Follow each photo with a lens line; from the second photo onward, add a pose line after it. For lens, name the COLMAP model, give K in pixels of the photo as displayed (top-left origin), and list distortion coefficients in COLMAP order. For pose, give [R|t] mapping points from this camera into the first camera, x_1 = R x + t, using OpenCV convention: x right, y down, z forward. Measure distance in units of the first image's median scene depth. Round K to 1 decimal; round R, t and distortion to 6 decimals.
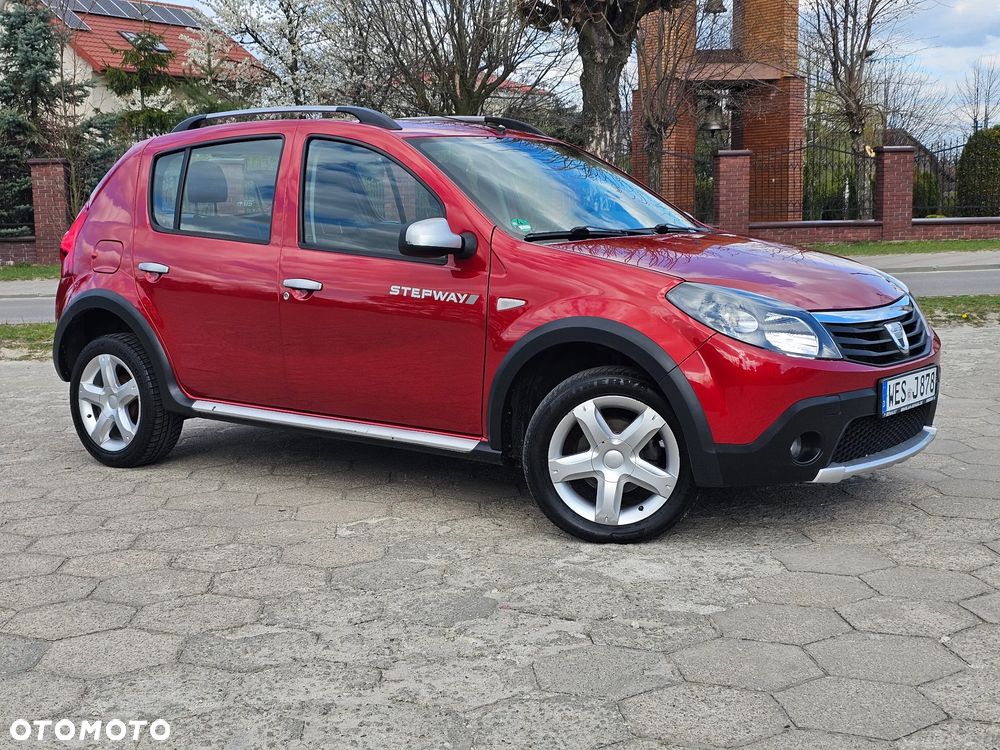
lens RADIAL K [[1323.7, 0, 495.5], [0, 1323.7, 360.0], [0, 0, 1]] dist [0.069170, 0.000000]
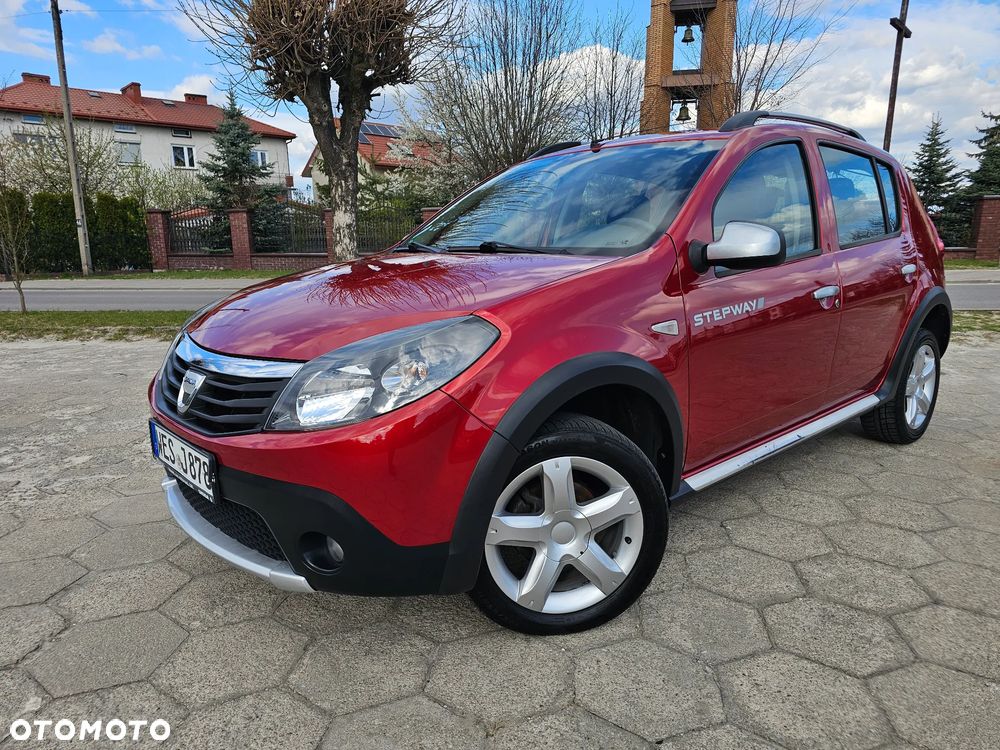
lens RADIAL K [[665.8, 0, 500.2], [0, 665.8, 383.0], [0, 0, 1]] dist [0.047029, -0.026138]
pose [[0.978591, 0.052453, -0.199018, 0.799570], [-0.033045, 0.994477, 0.099619, -0.091456], [0.203144, -0.090910, 0.974919, 0.765446]]
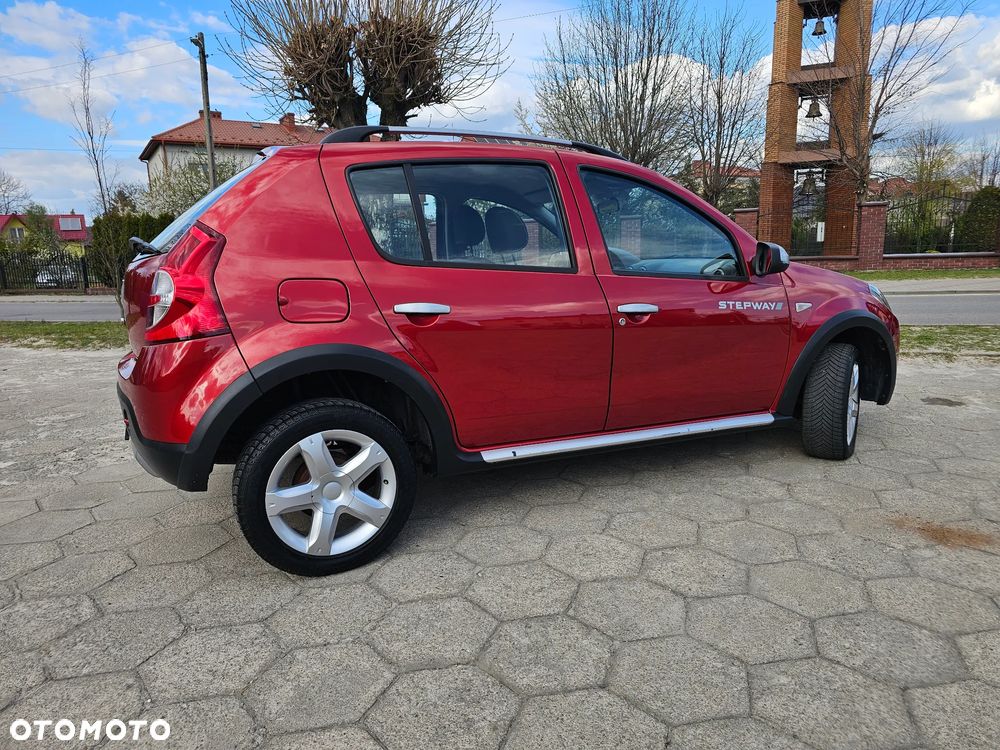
lens RADIAL K [[665.8, 0, 508.9], [0, 665.8, 369.0], [0, 0, 1]] dist [0.047029, -0.026138]
pose [[0.919760, 0.062622, -0.387453, 1.024562], [-0.036140, 0.996508, 0.075268, -0.113503], [0.390813, -0.055226, 0.918812, 0.856884]]
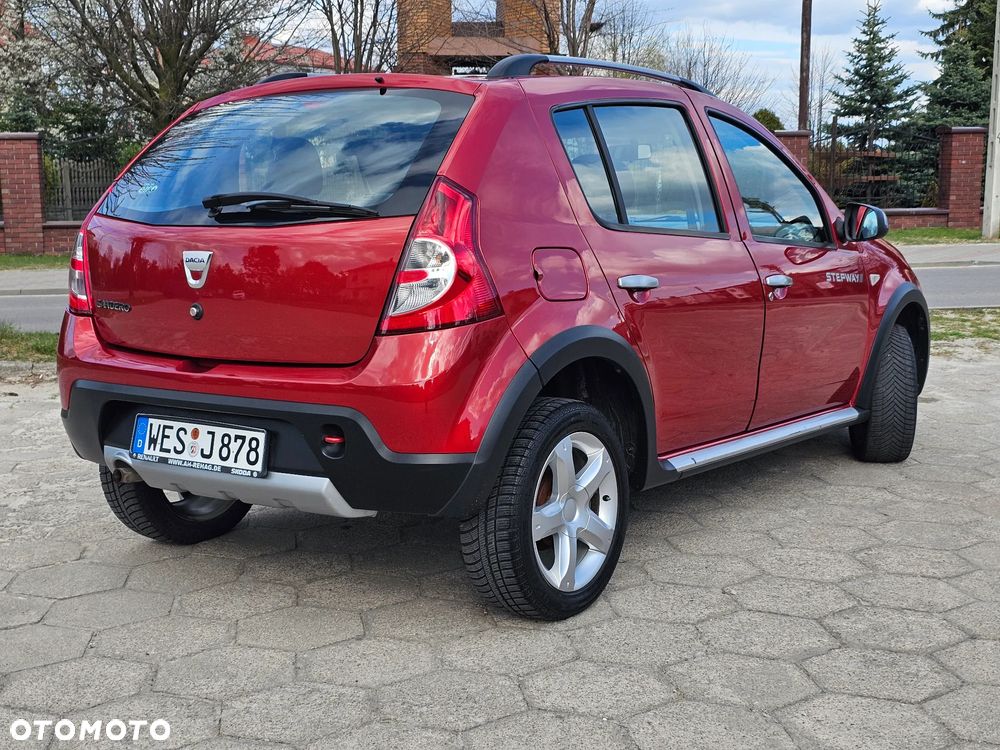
lens RADIAL K [[1323.7, 0, 492.9], [0, 1323.7, 373.8], [0, 0, 1]] dist [0.069170, 0.000000]
pose [[0.997247, -0.003295, 0.074076, 0.691470], [0.001613, 0.999740, 0.022752, -0.086812], [-0.074132, -0.022570, 0.996993, 0.548804]]
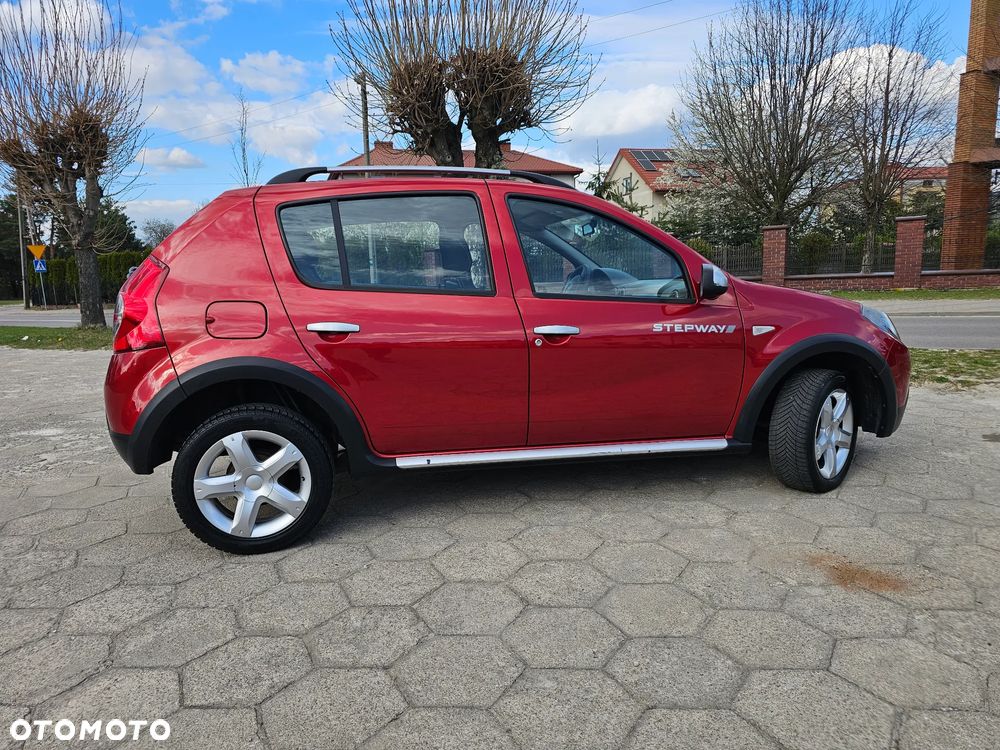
lens RADIAL K [[665.8, 0, 502.9], [0, 665.8, 383.5], [0, 0, 1]] dist [0.047029, -0.026138]
pose [[0.794778, 0.090615, -0.600098, 1.190568], [-0.049914, 0.995201, 0.084168, -0.123945], [0.604844, -0.036941, 0.795486, 0.914390]]
